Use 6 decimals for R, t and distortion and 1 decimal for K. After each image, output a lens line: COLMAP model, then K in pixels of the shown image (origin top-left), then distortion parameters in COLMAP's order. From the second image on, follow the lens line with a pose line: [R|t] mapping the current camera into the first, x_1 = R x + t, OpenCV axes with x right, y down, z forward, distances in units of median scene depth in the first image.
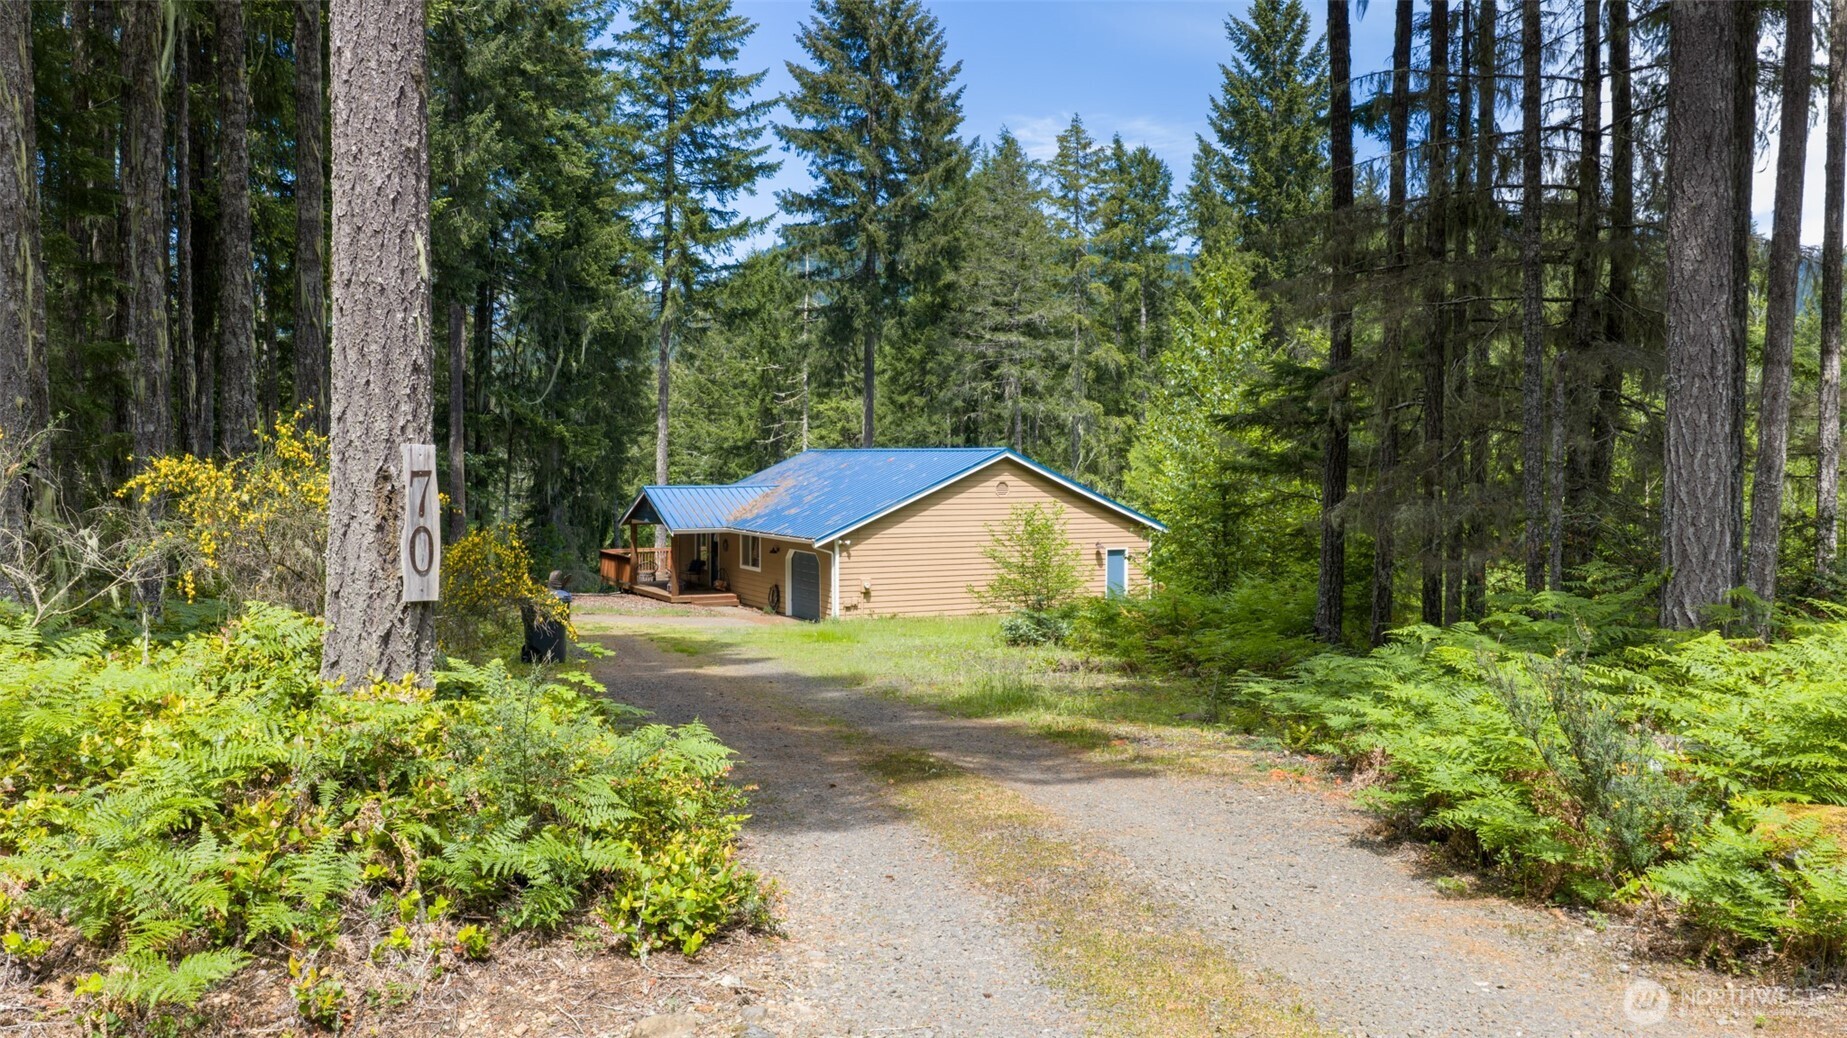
lens RADIAL K [[1560.8, 0, 923.5], [0, 1560.8, 519.0], [0, 0, 1]] dist [-0.003392, -0.000722]
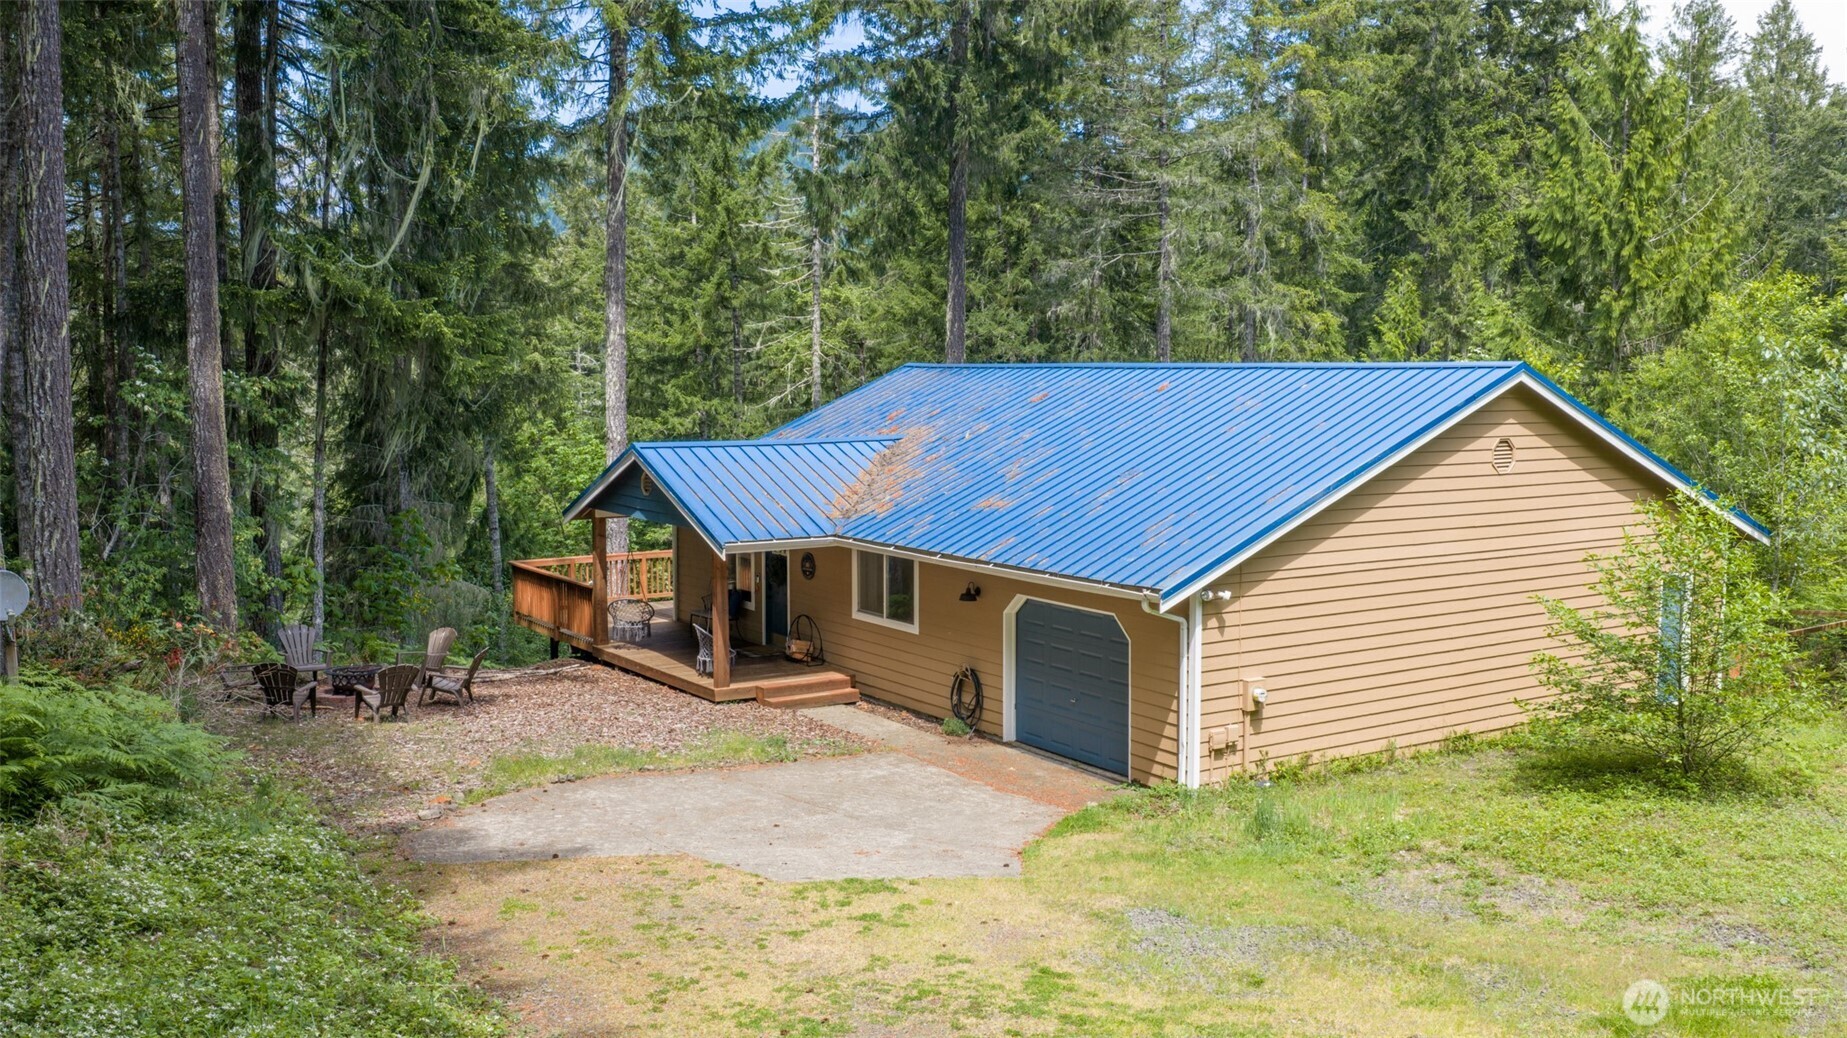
lens RADIAL K [[1422.8, 0, 923.5], [0, 1422.8, 519.0], [0, 0, 1]] dist [-0.051552, -0.000953]
pose [[0.986484, -0.015555, 0.163118, -0.167496], [0.004543, 0.997698, 0.067669, -0.027097], [-0.163795, -0.066013, 0.984283, 0.588066]]
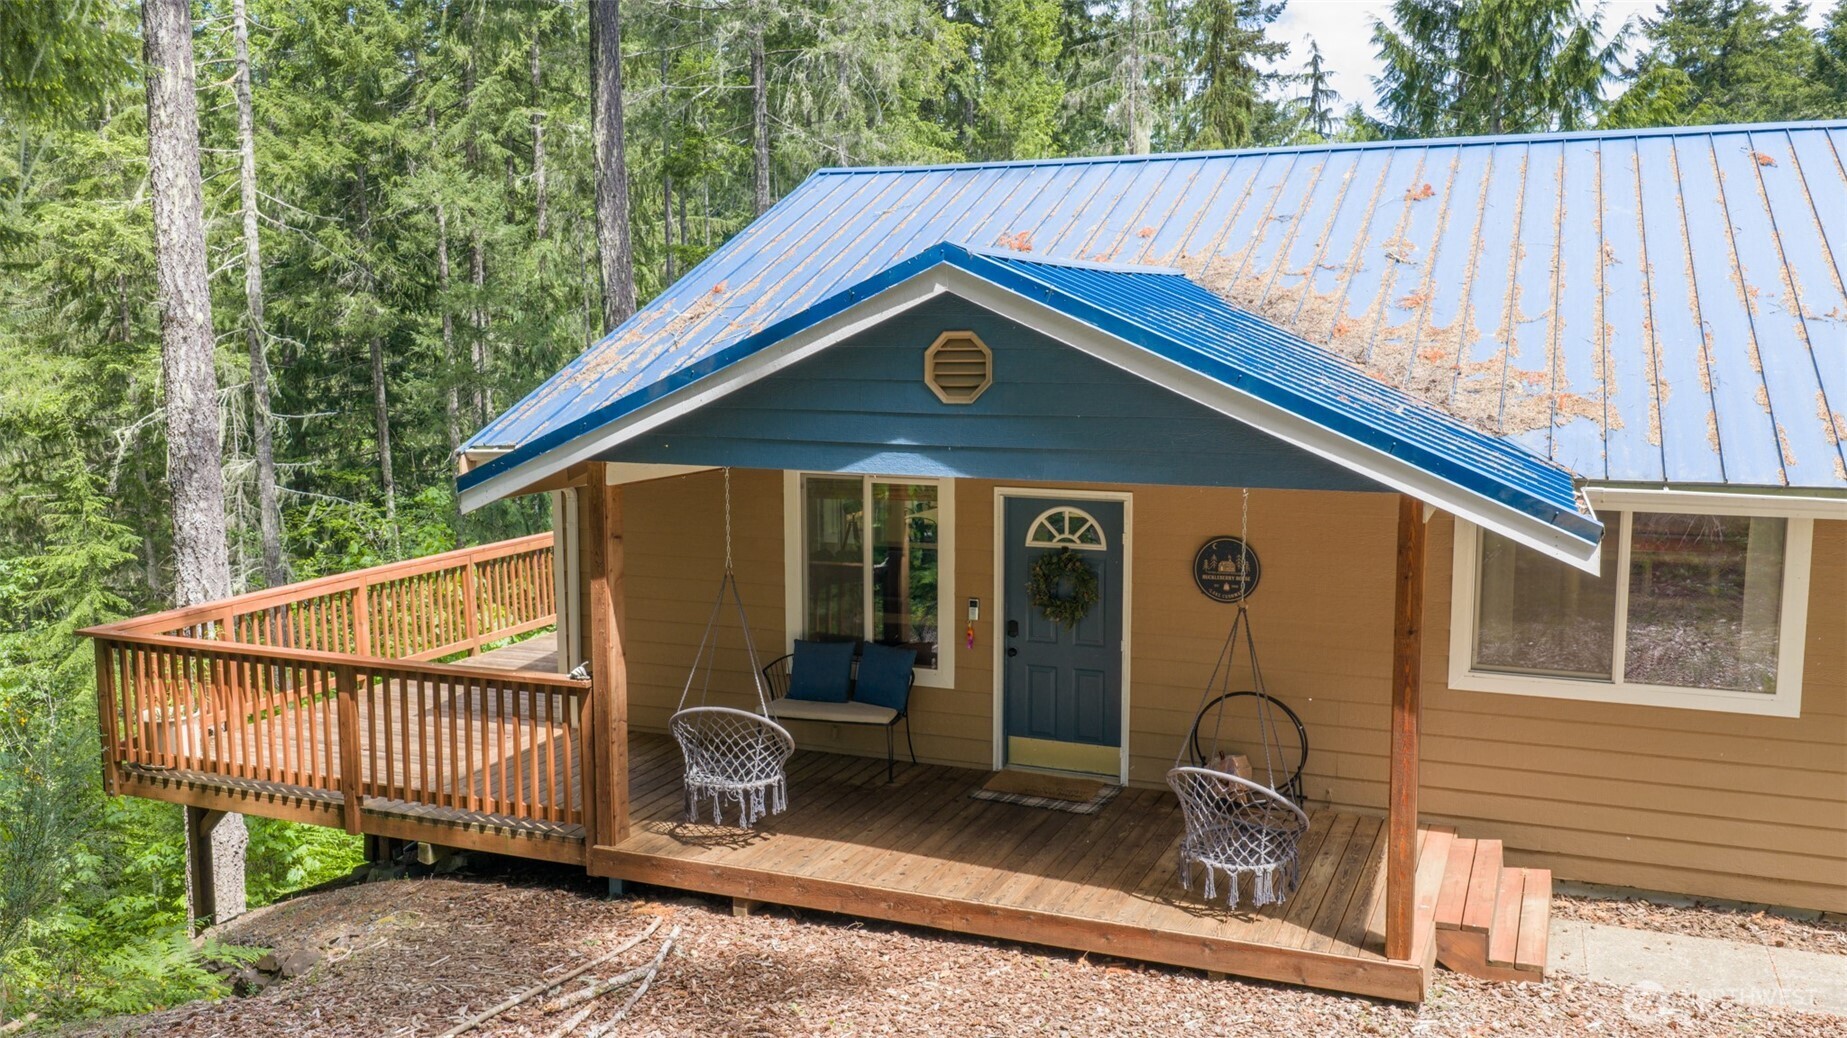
lens RADIAL K [[1560.8, 0, 923.5], [0, 1560.8, 519.0], [0, 0, 1]] dist [-0.003392, -0.000722]
pose [[0.775918, -0.086397, 0.624889, -0.281914], [0.027467, 0.994264, 0.103362, -0.007804], [-0.630235, -0.063037, 0.773841, 0.916256]]
